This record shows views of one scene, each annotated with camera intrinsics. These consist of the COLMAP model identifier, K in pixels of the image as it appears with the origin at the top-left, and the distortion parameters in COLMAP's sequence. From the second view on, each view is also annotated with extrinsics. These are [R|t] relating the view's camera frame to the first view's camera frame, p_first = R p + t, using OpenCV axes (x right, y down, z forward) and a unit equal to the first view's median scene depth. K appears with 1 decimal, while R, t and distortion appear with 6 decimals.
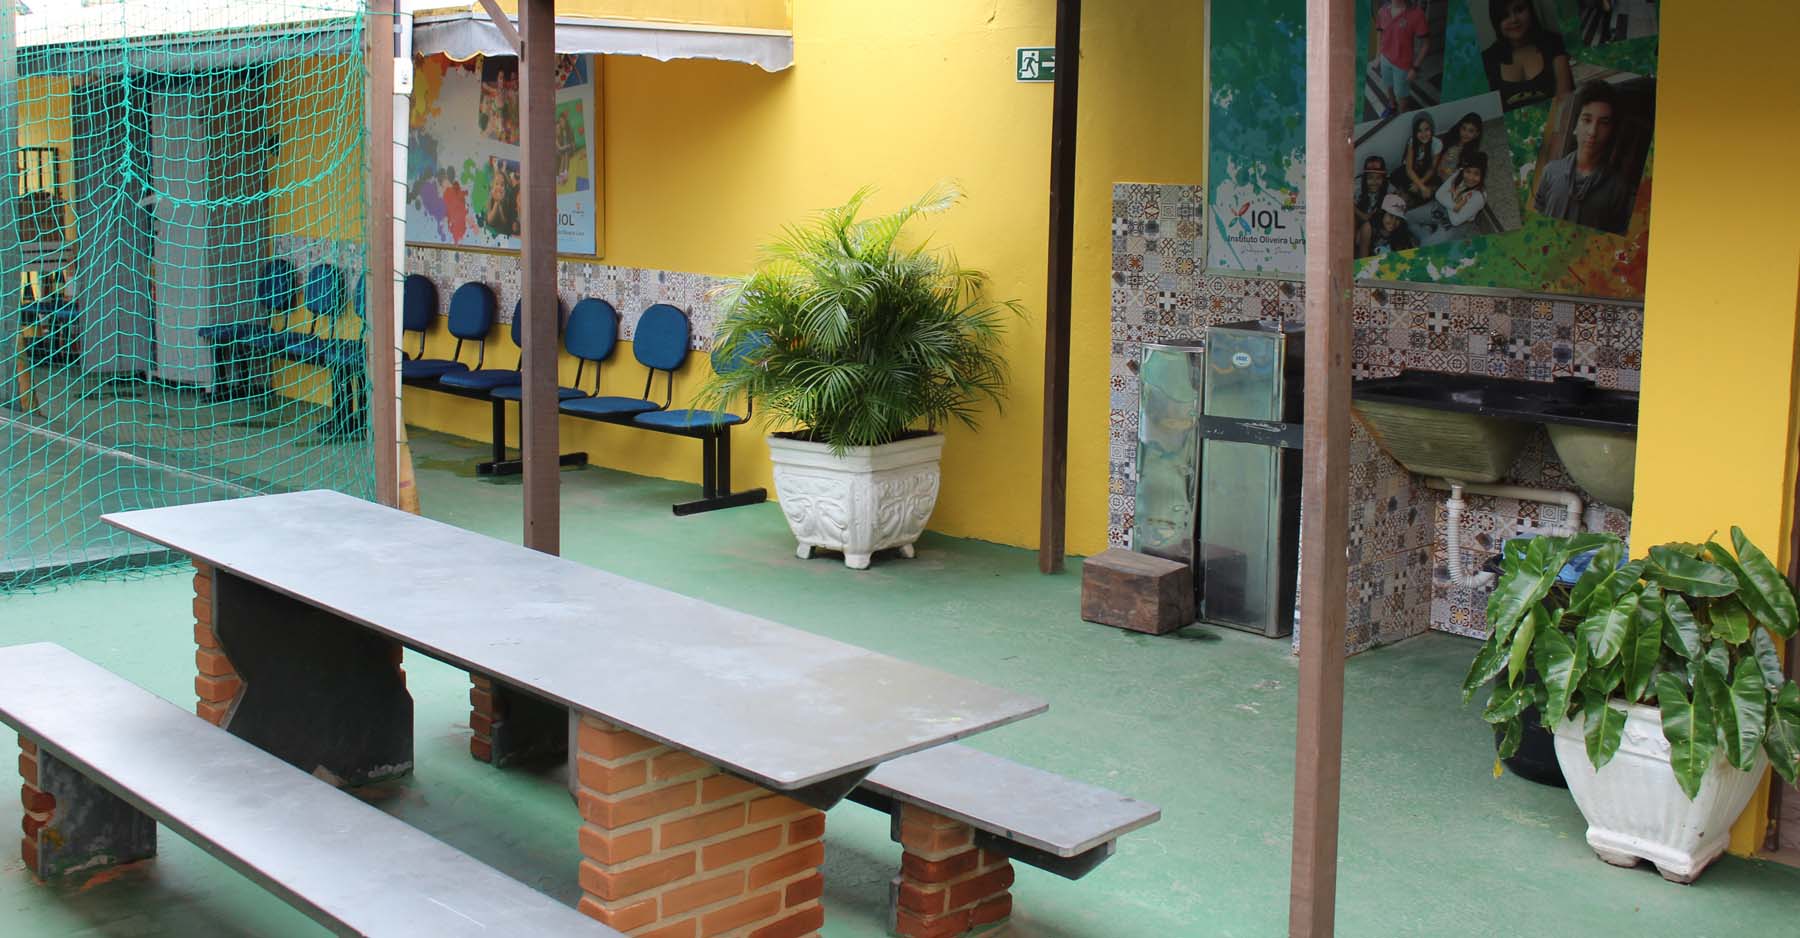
lens RADIAL K [[1836.4, 0, 901.3], [0, 1836.4, 465.8], [0, 0, 1]] dist [0.009369, 0.000000]
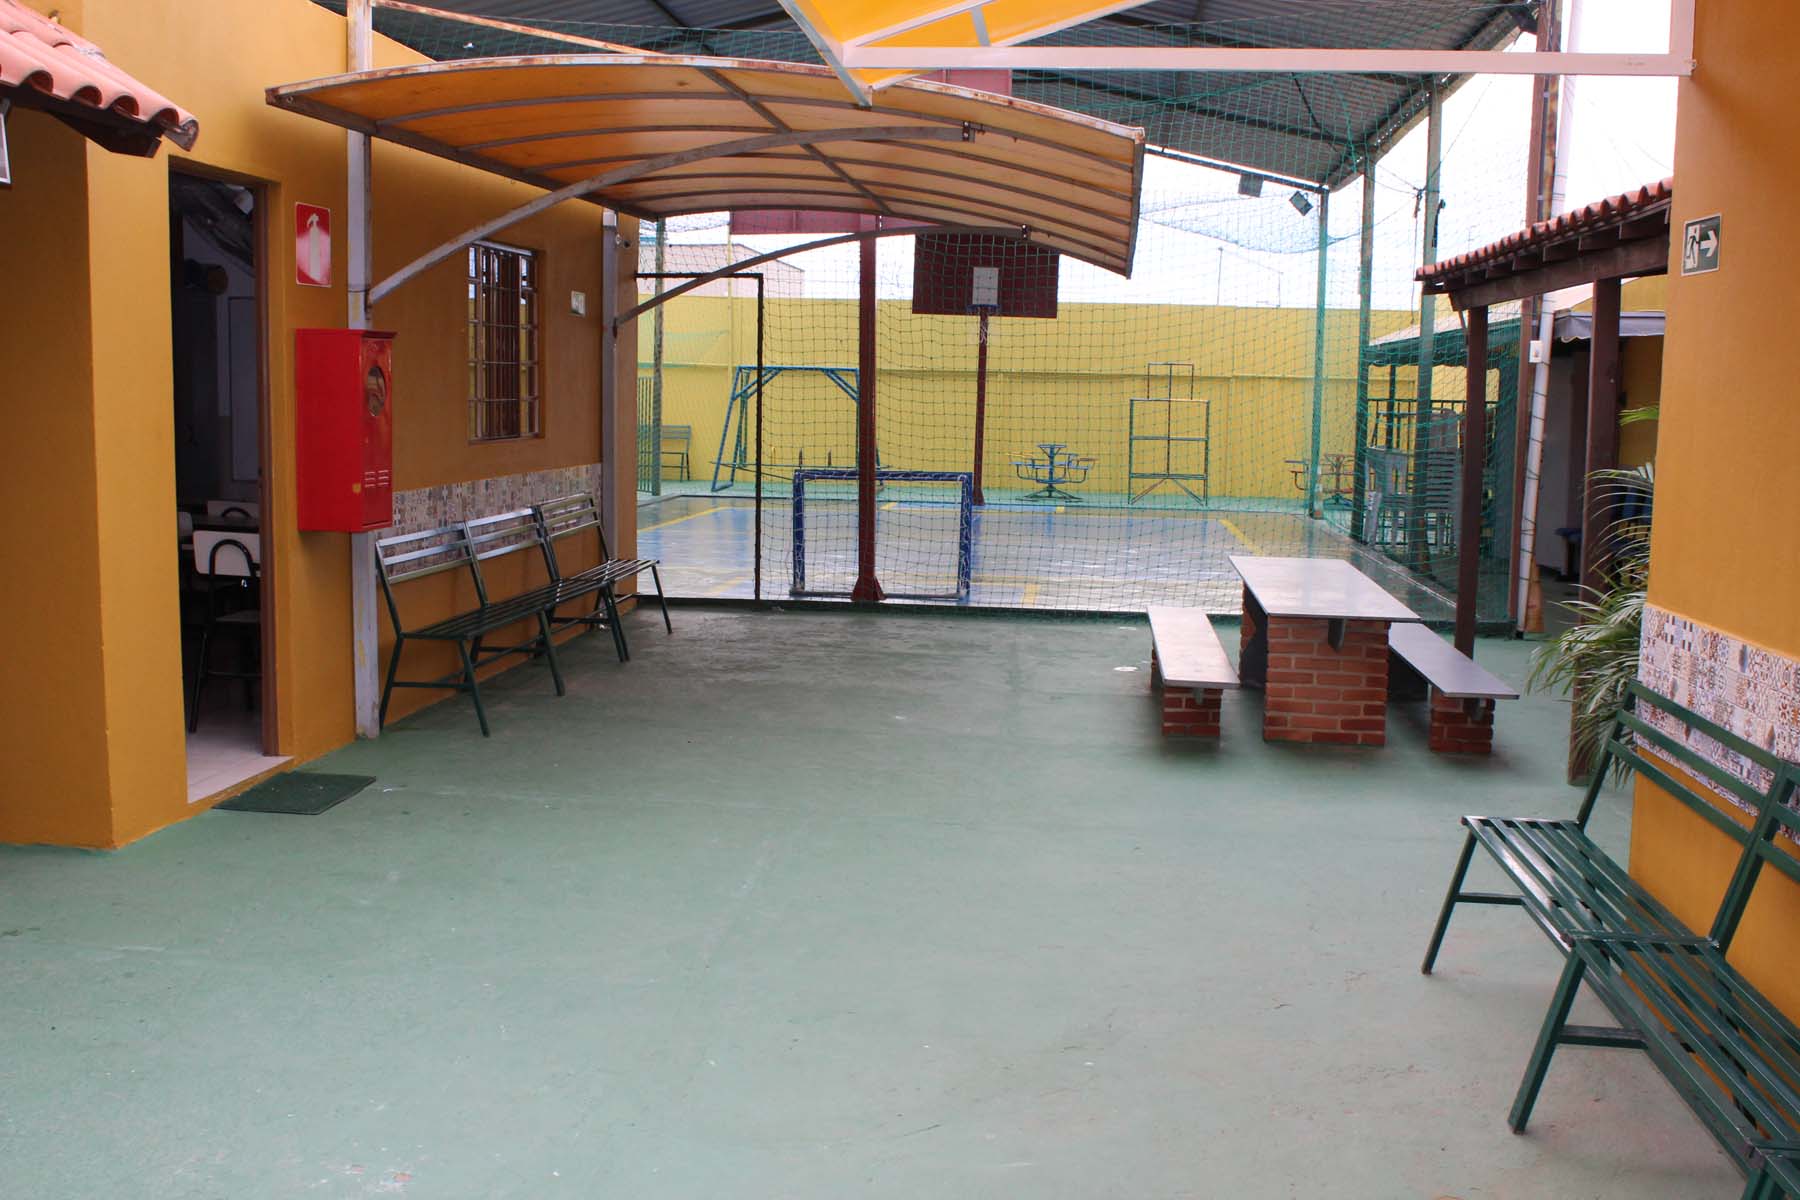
lens RADIAL K [[1794.5, 0, 899.9], [0, 1794.5, 597.7], [0, 0, 1]] dist [0.016940, 0.000000]
pose [[0.631410, 0.083140, -0.770979, 0.847950], [-0.131929, 0.991258, -0.001152, 0.112699], [0.764144, 0.102442, 0.636859, -0.591640]]
